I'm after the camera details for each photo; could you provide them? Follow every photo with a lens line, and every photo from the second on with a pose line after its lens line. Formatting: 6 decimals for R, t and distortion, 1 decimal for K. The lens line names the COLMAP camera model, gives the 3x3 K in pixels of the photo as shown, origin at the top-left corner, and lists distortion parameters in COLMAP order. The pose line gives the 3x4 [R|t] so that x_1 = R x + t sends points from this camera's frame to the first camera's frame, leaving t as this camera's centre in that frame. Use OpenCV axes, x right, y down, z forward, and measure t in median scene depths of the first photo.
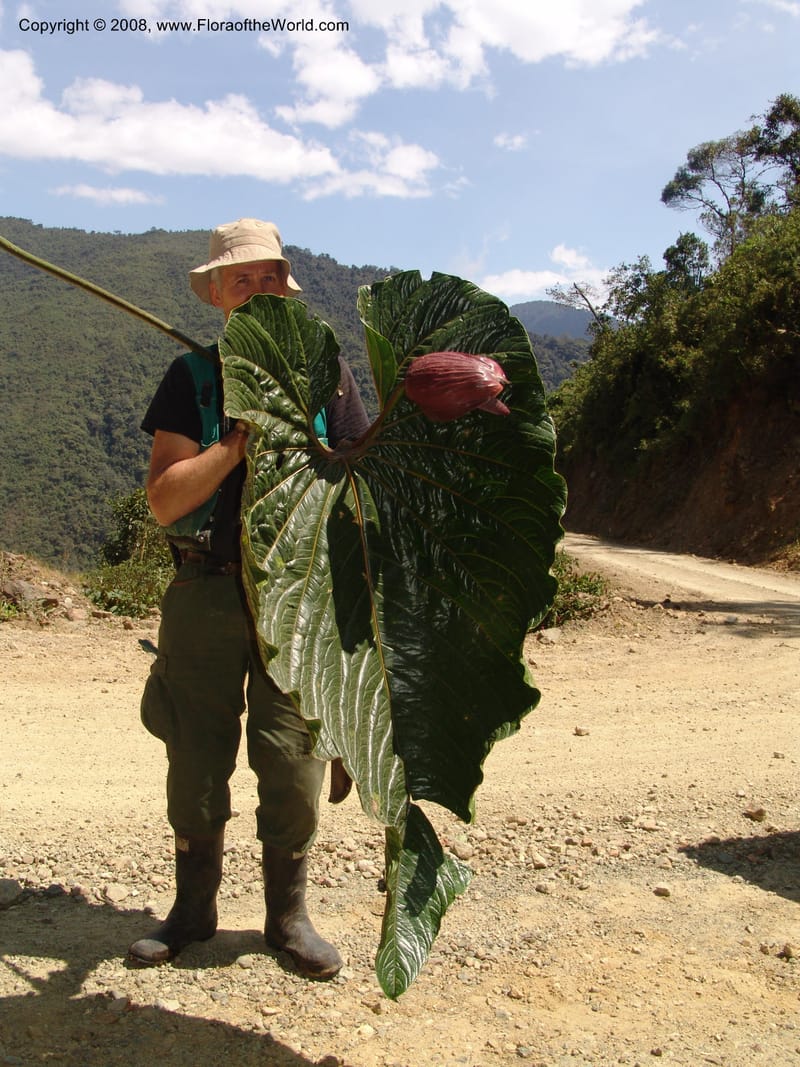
lens RADIAL K [[1170.8, 0, 400.0], [0, 1170.8, 533.5], [0, 0, 1]] dist [-0.093630, 0.211233]
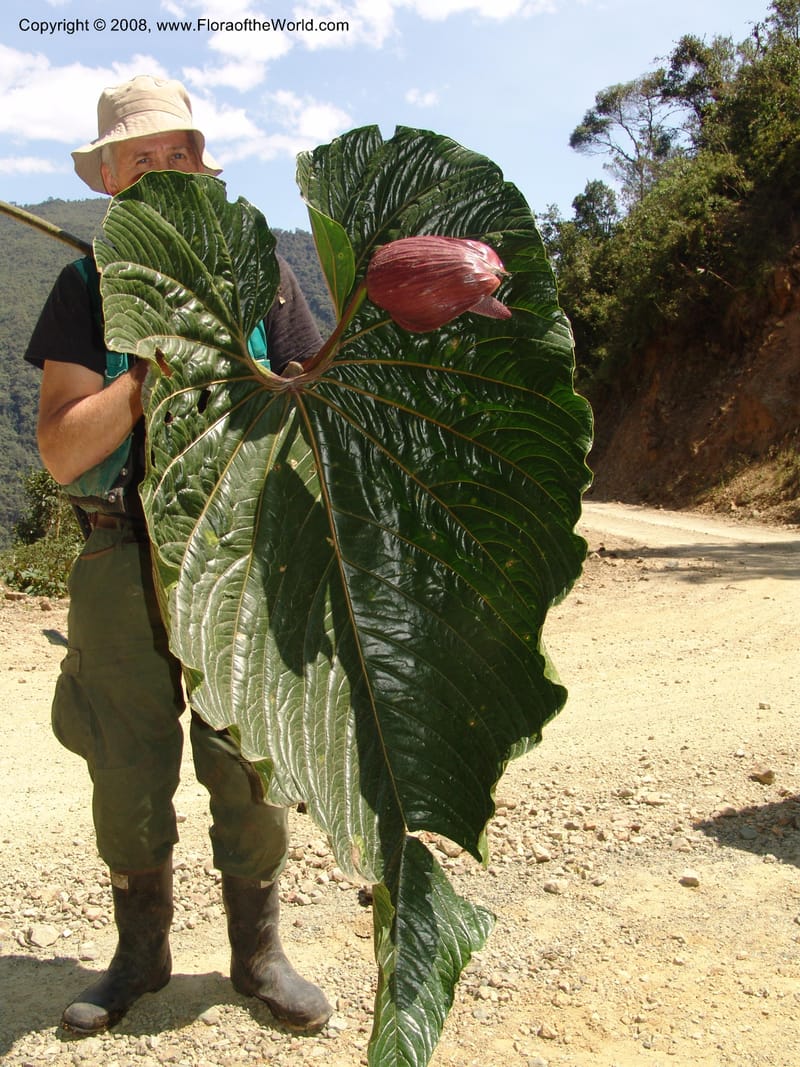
lens RADIAL K [[1170.8, 0, 400.0], [0, 1170.8, 533.5], [0, 0, 1]] dist [-0.093630, 0.211233]
pose [[0.996294, -0.053802, 0.067104, -0.031123], [0.051597, 0.998083, 0.034165, 0.010820], [-0.068813, -0.030576, 0.997161, 0.162322]]
